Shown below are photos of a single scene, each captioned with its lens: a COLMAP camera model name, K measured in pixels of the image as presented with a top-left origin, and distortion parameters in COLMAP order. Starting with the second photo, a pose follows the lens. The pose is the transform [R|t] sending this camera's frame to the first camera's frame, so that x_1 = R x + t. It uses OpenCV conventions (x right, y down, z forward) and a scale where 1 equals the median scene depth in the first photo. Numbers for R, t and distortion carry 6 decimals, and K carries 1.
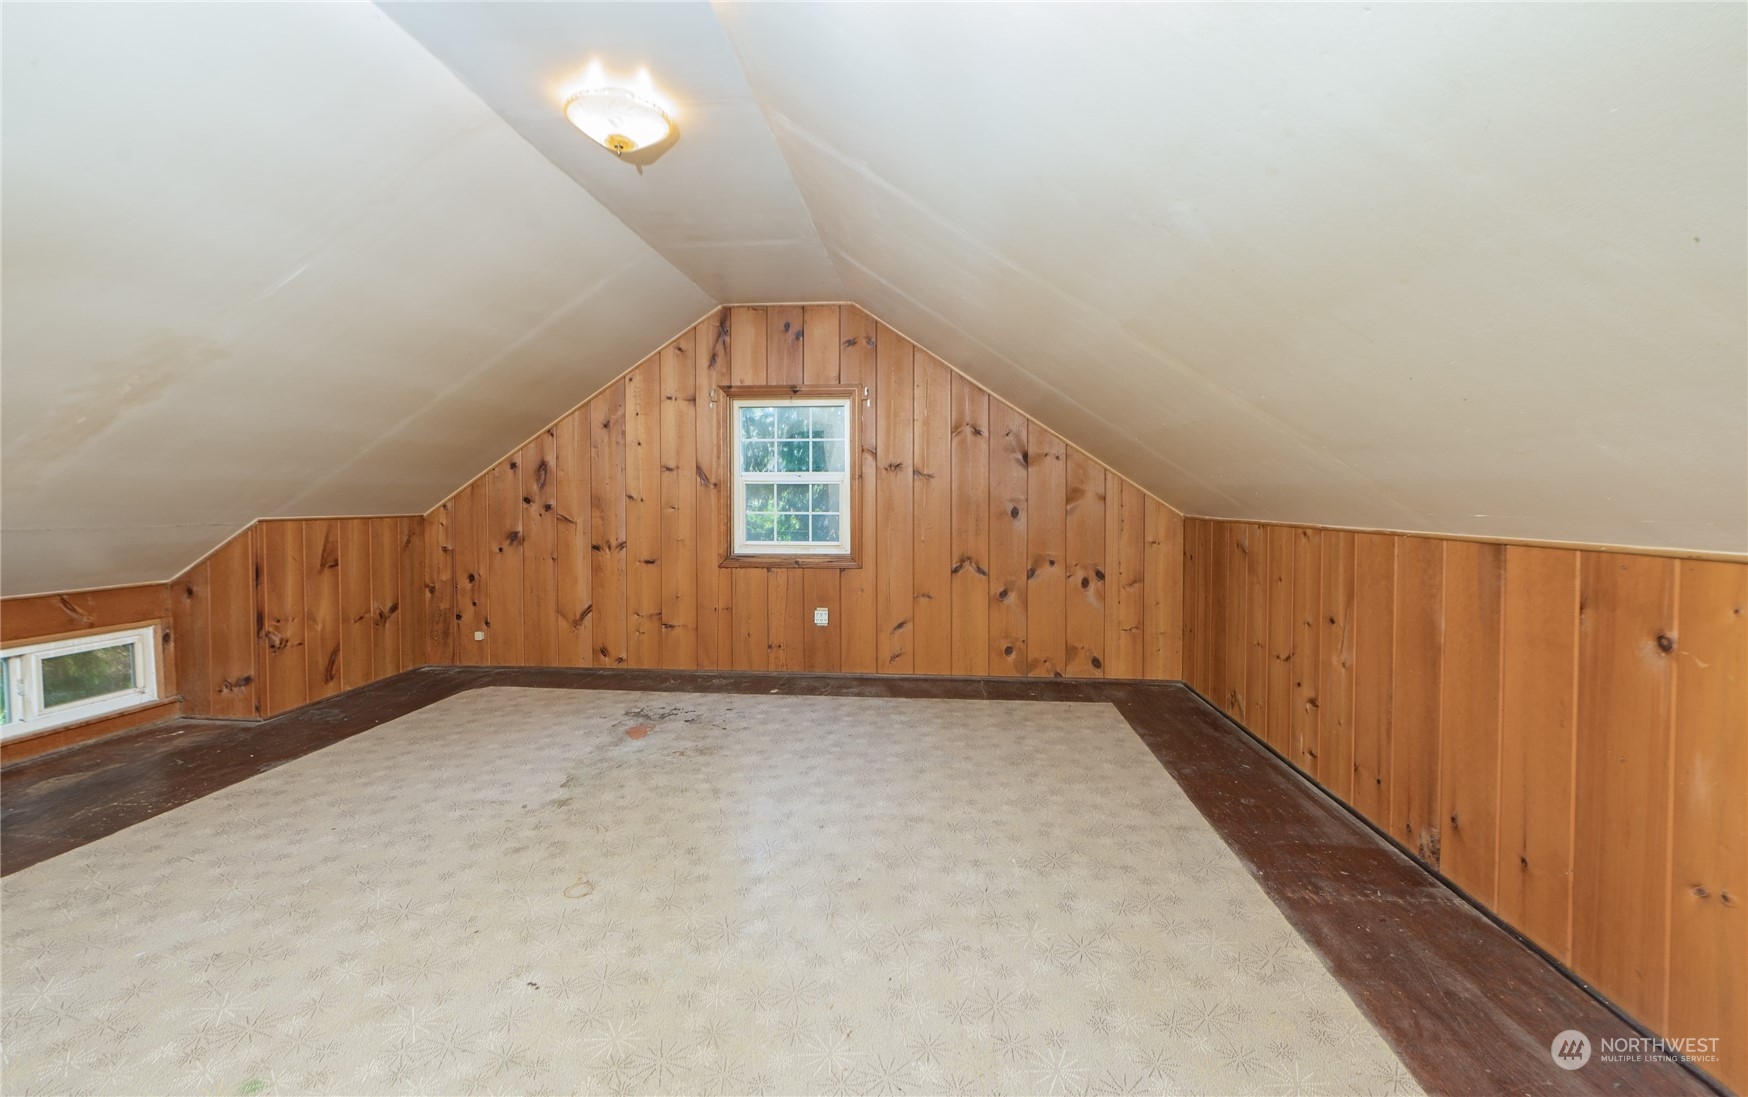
lens RADIAL K [[742.3, 0, 873.9], [0, 742.3, 514.5], [0, 0, 1]] dist [-0.005626, -0.000971]
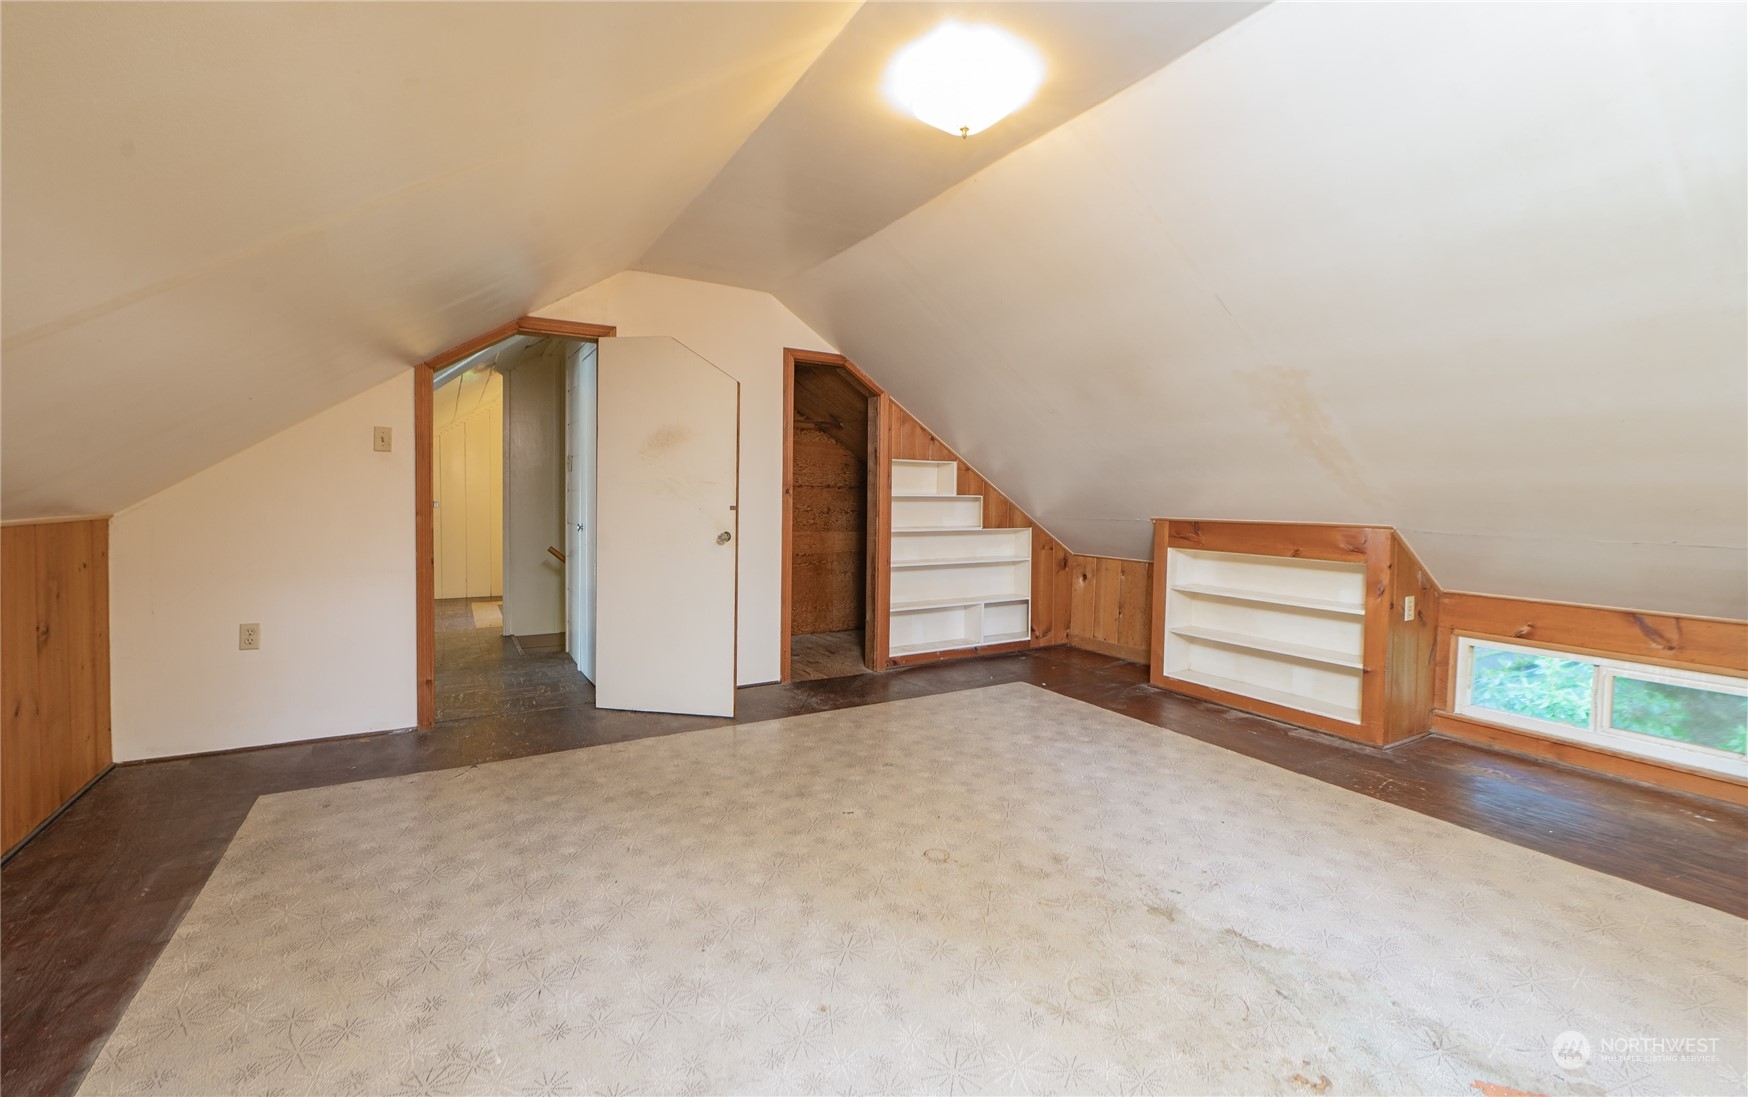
lens RADIAL K [[742.3, 0, 873.4], [0, 742.3, 540.5], [0, 0, 1]] dist [-0.005626, -0.000971]
pose [[-0.818363, 0.022633, -0.574256, 0.232449], [-0.025142, 0.996858, 0.075119, -0.030449], [0.574152, 0.075913, -0.815222, 1.392593]]
